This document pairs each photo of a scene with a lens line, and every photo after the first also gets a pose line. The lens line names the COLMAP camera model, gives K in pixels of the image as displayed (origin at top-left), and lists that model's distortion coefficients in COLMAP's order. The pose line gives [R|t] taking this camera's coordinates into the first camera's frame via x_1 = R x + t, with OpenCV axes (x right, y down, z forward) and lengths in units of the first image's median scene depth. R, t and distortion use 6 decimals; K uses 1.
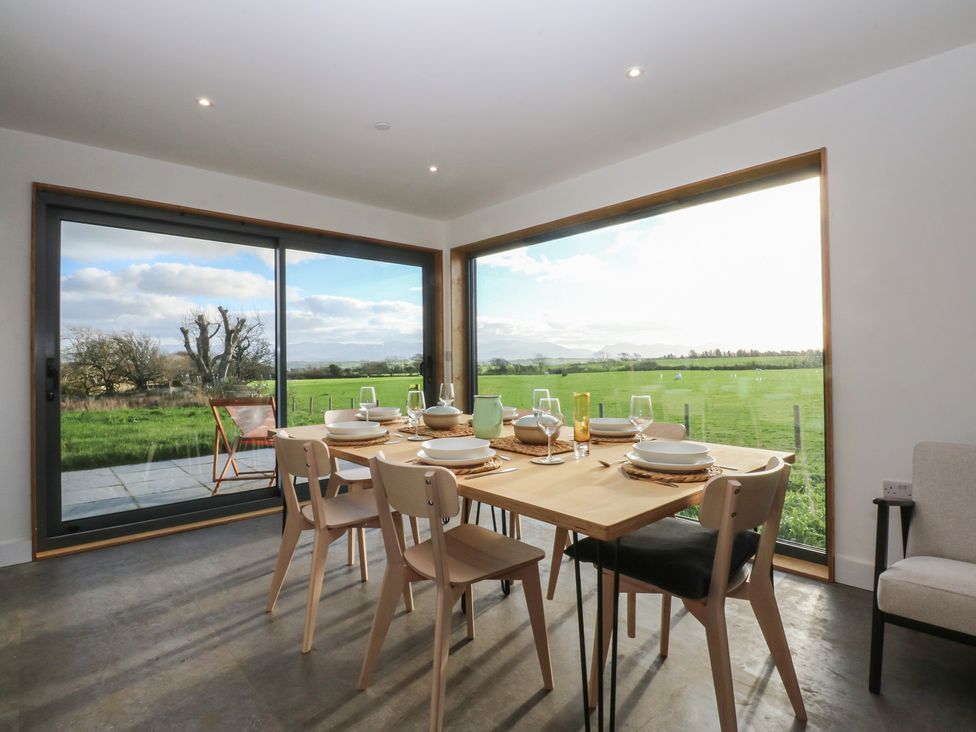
lens RADIAL K [[516.0, 0, 488.0], [0, 516.0, 358.6], [0, 0, 1]] dist [-0.002402, -0.000199]
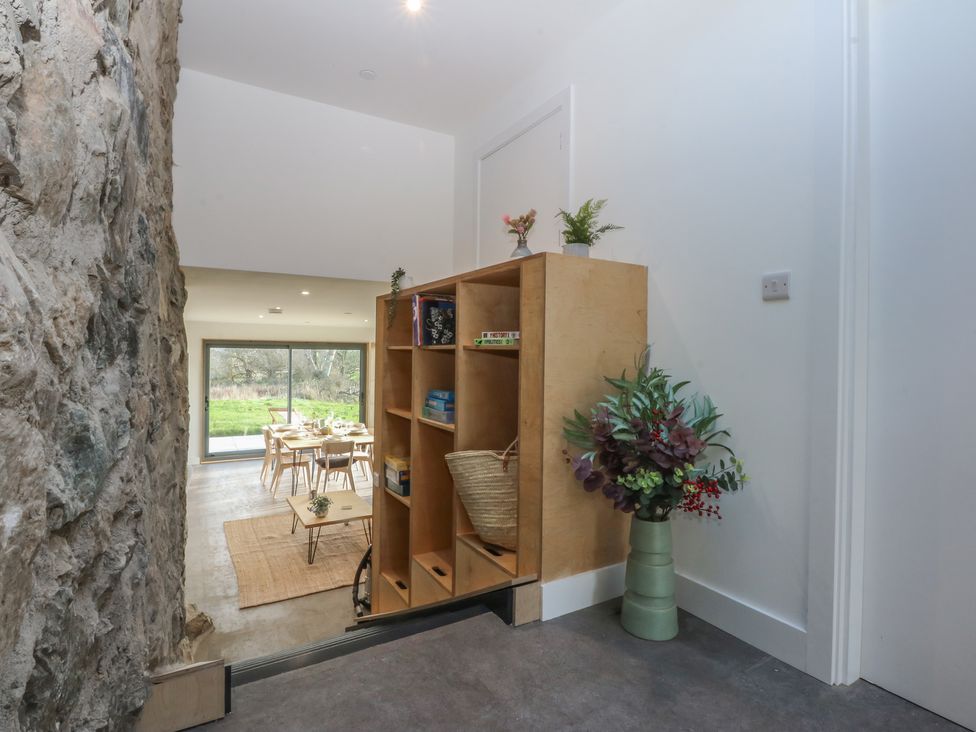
lens RADIAL K [[516.0, 0, 488.0], [0, 516.0, 358.6], [0, 0, 1]] dist [-0.002402, -0.000199]
pose [[0.978391, 0.025876, -0.205136, 0.599666], [-0.022908, 0.999596, 0.016832, -0.138986], [0.205489, -0.011769, 0.978589, -0.700542]]
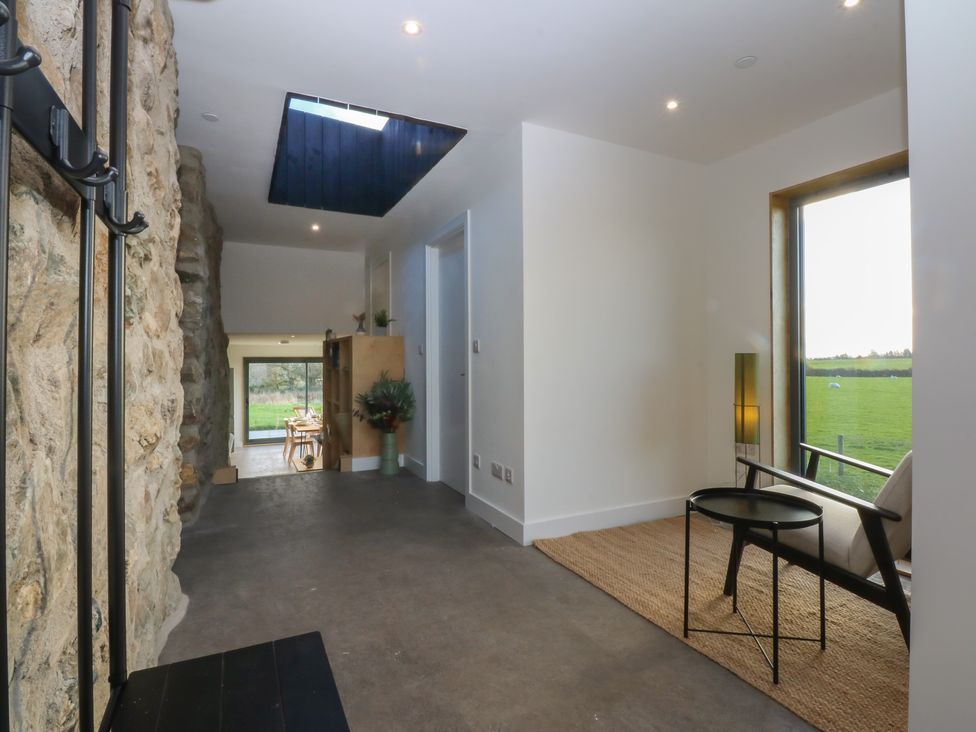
lens RADIAL K [[516.0, 0, 488.0], [0, 516.0, 358.6], [0, 0, 1]] dist [-0.002402, -0.000199]
pose [[0.959960, 0.009360, -0.279982, 0.972514], [-0.007307, 0.999938, 0.008376, -0.166416], [0.280043, -0.005995, 0.959969, -1.088967]]
